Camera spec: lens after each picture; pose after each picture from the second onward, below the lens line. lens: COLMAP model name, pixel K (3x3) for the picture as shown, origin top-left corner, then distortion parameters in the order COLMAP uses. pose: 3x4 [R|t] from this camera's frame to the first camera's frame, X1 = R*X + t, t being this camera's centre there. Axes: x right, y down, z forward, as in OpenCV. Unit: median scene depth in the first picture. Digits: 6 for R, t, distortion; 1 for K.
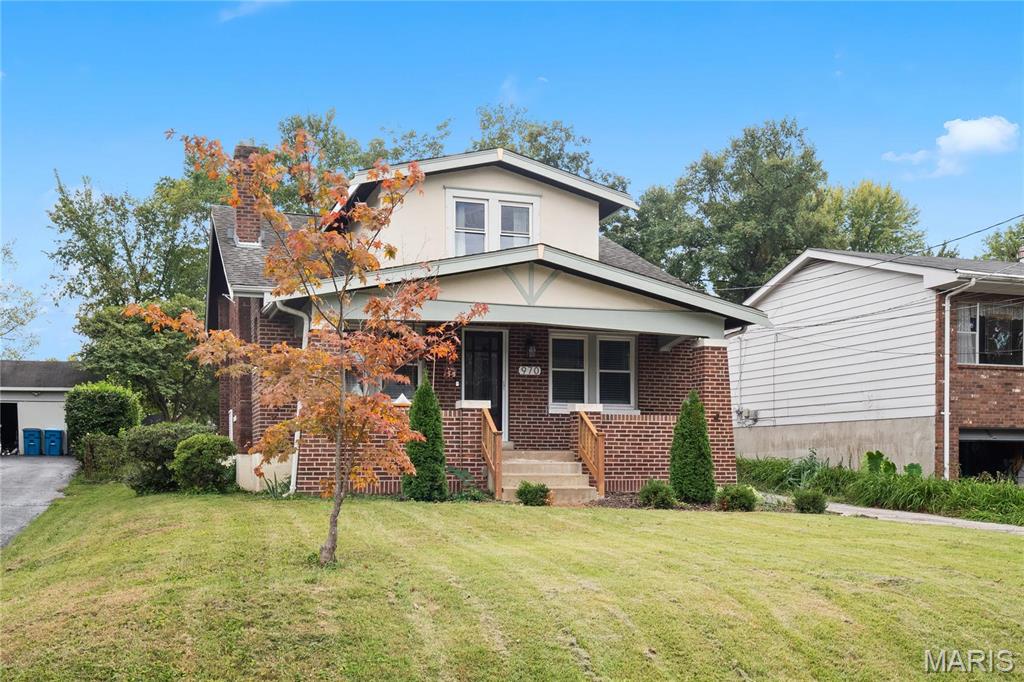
lens RADIAL K [[1042.9, 0, 512.9], [0, 1042.9, 374.7], [0, 0, 1]] dist [0.016493, 0.010214]
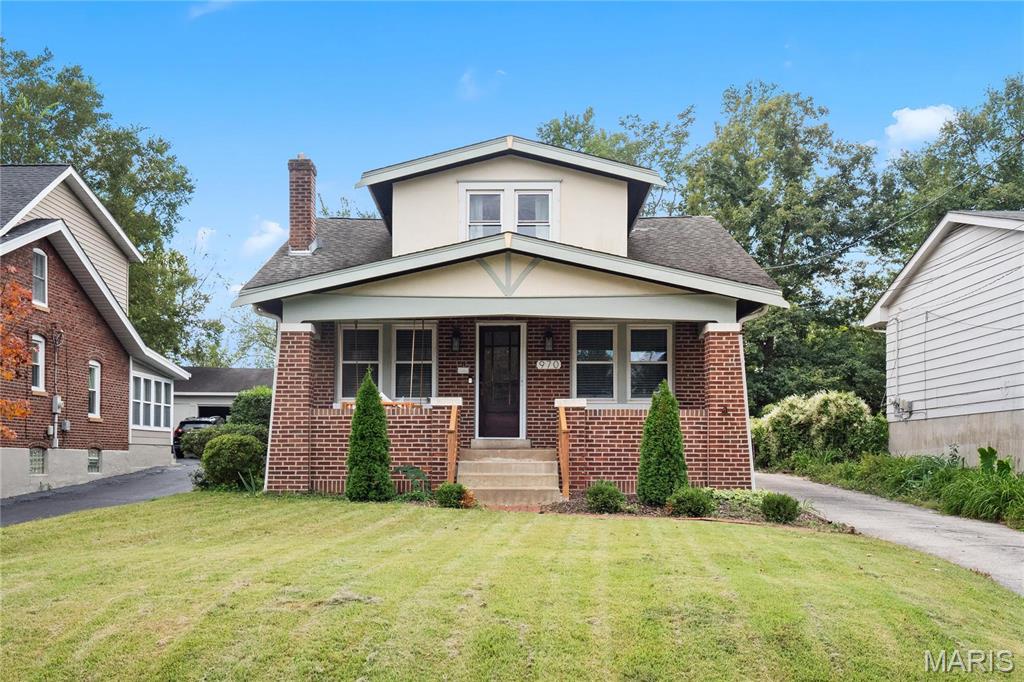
lens RADIAL K [[1053.6, 0, 512.0], [0, 1053.6, 341.0], [0, 0, 1]] dist [0.009313, -0.010827]
pose [[0.940064, -0.038982, -0.338762, 0.313812], [0.028792, 0.998971, -0.035056, 0.007229], [0.339780, 0.023202, 0.940219, 0.085495]]
